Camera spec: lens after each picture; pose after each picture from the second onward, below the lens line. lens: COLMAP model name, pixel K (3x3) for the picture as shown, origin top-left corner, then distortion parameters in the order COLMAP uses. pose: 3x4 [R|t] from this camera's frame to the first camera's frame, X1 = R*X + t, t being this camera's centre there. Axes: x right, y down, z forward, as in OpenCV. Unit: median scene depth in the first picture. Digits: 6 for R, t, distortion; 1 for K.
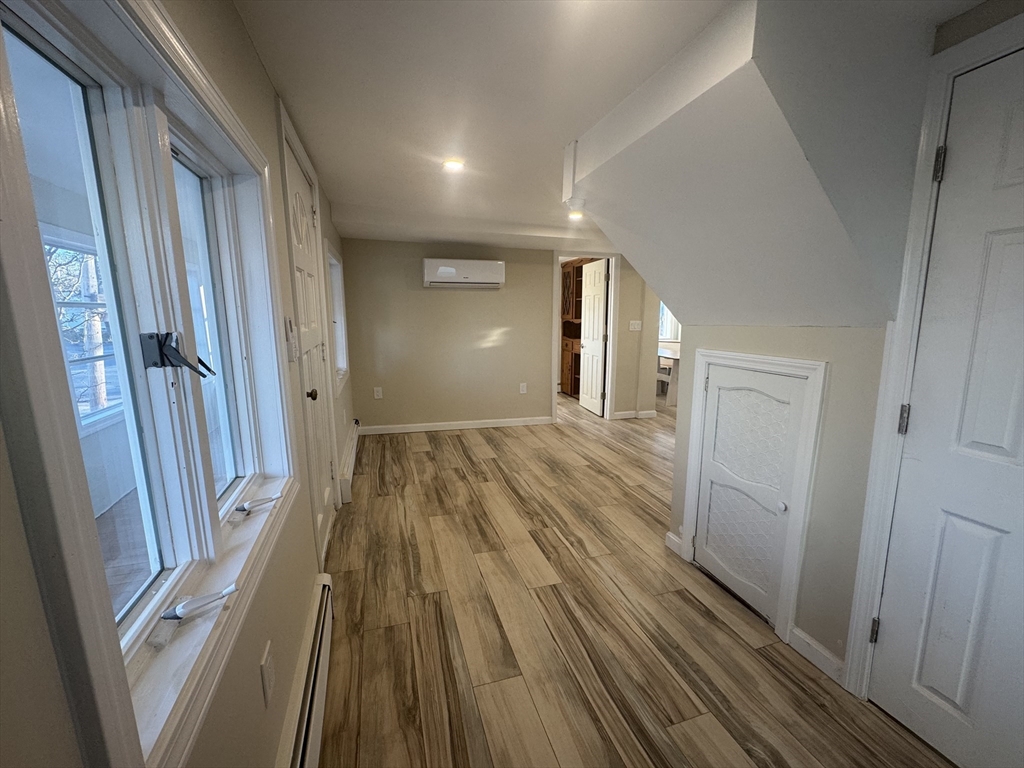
lens RADIAL K [[410.4, 0, 509.1], [0, 410.4, 379.8], [0, 0, 1]] dist [-0.002245, -0.000722]
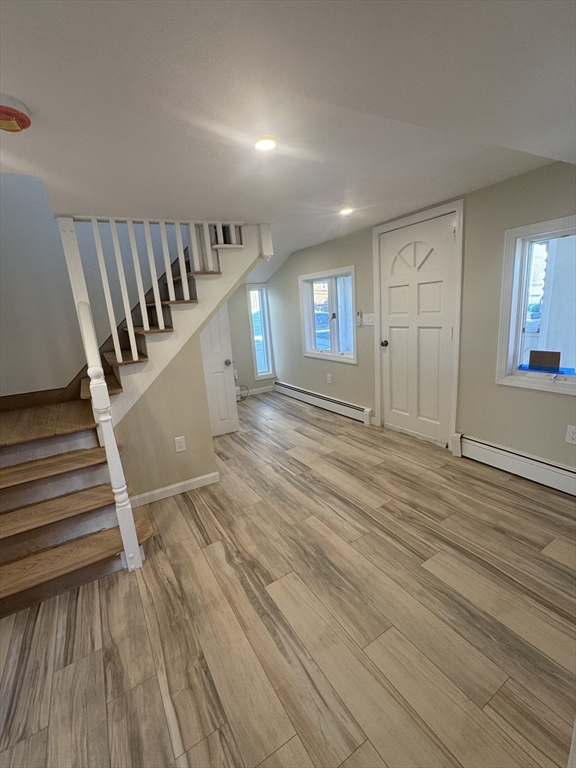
lens RADIAL K [[338.8, 0, 289.2], [0, 338.8, 383.4], [0, 0, 1]] dist [-0.000569, -0.000519]
pose [[-0.970082, 0.123754, -0.208869, 0.265987], [0.037038, 0.925697, 0.376448, -0.285306], [0.239936, 0.357449, -0.902586, 1.546410]]
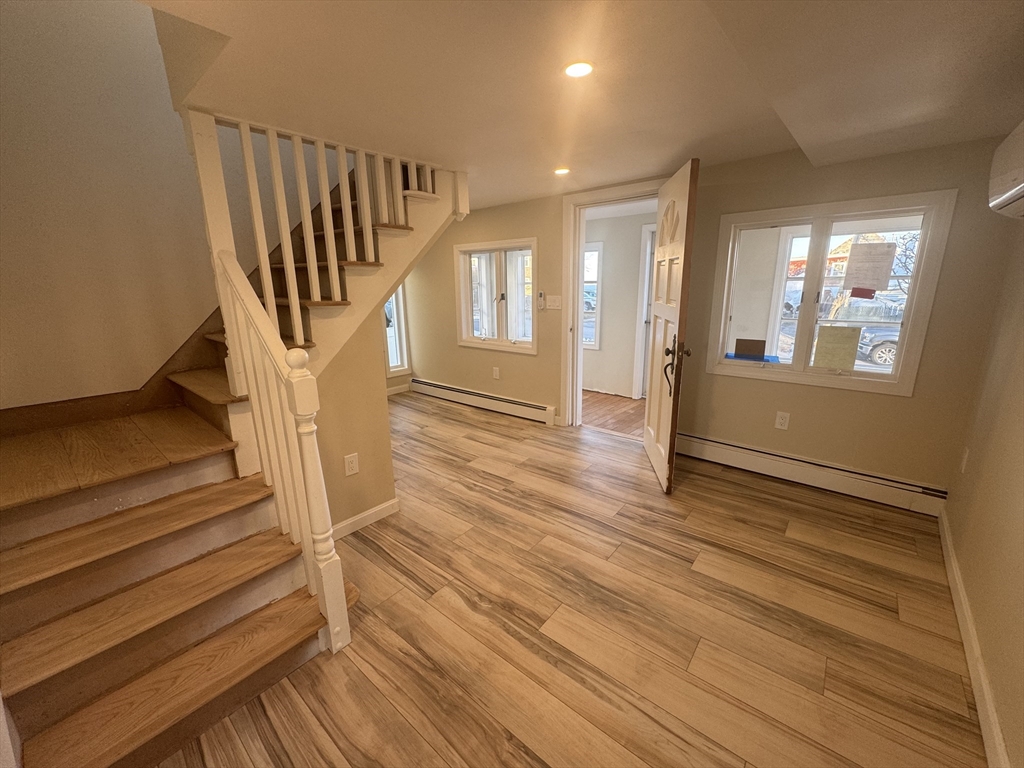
lens RADIAL K [[410.4, 0, 513.1], [0, 410.4, 383.4], [0, 0, 1]] dist [-0.002245, -0.000722]
pose [[-0.842579, 0.144847, -0.518729, 0.490948], [-0.069597, 0.925796, 0.371561, -0.260280], [0.534057, 0.349171, -0.769976, 1.434059]]
